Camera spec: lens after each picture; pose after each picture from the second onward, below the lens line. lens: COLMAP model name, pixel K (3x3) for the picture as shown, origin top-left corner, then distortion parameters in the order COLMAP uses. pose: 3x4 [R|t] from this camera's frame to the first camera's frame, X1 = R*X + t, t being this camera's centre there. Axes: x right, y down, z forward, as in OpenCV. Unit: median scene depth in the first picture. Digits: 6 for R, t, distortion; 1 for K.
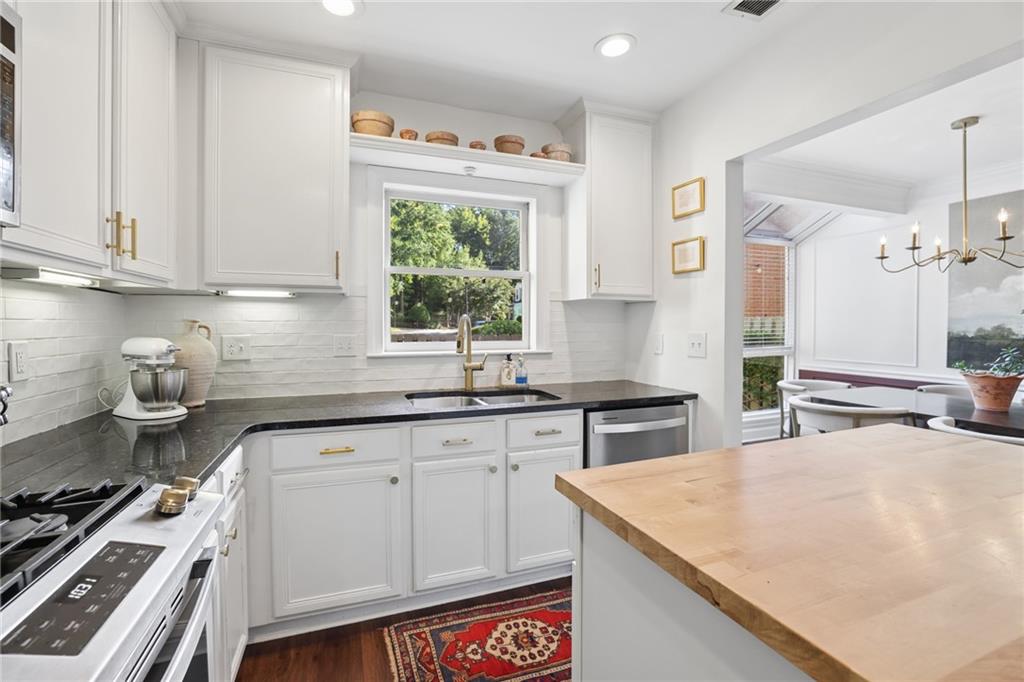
lens RADIAL K [[455.8, 0, 512.0], [0, 455.8, 341.0], [0, 0, 1]] dist [-0.000432, 0.000221]
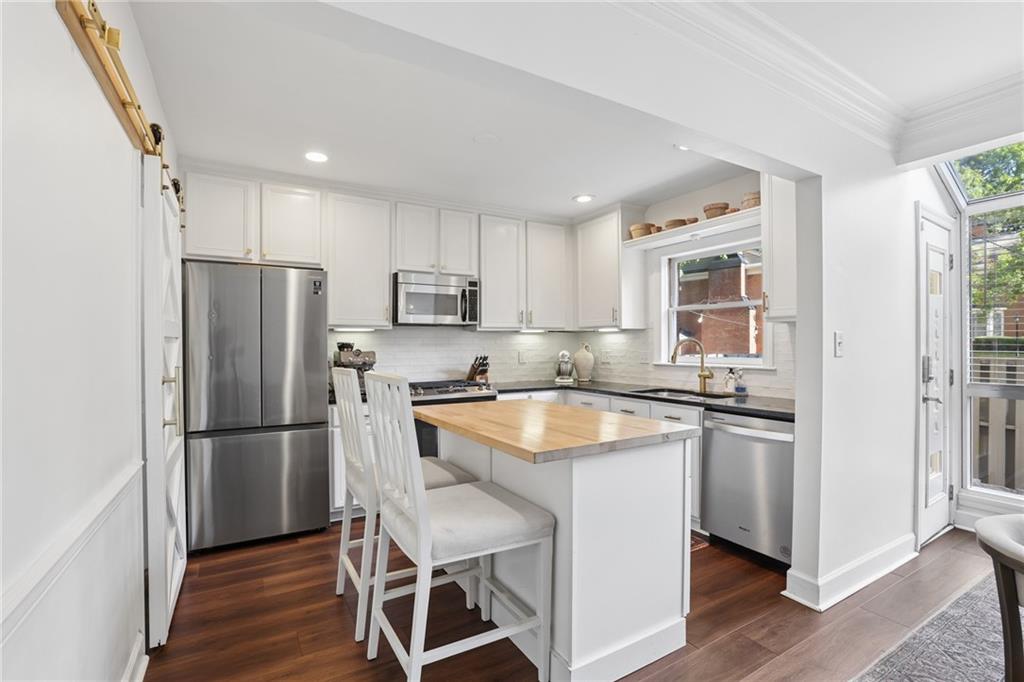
lens RADIAL K [[462.8, 0, 512.0], [0, 462.8, 341.0], [0, 0, 1]] dist [0.000293, 0.000138]
pose [[0.175143, -0.014358, -0.984438, 1.185570], [-0.035843, 0.999138, -0.020949, 0.003017], [0.983890, 0.038955, 0.174477, 0.183362]]
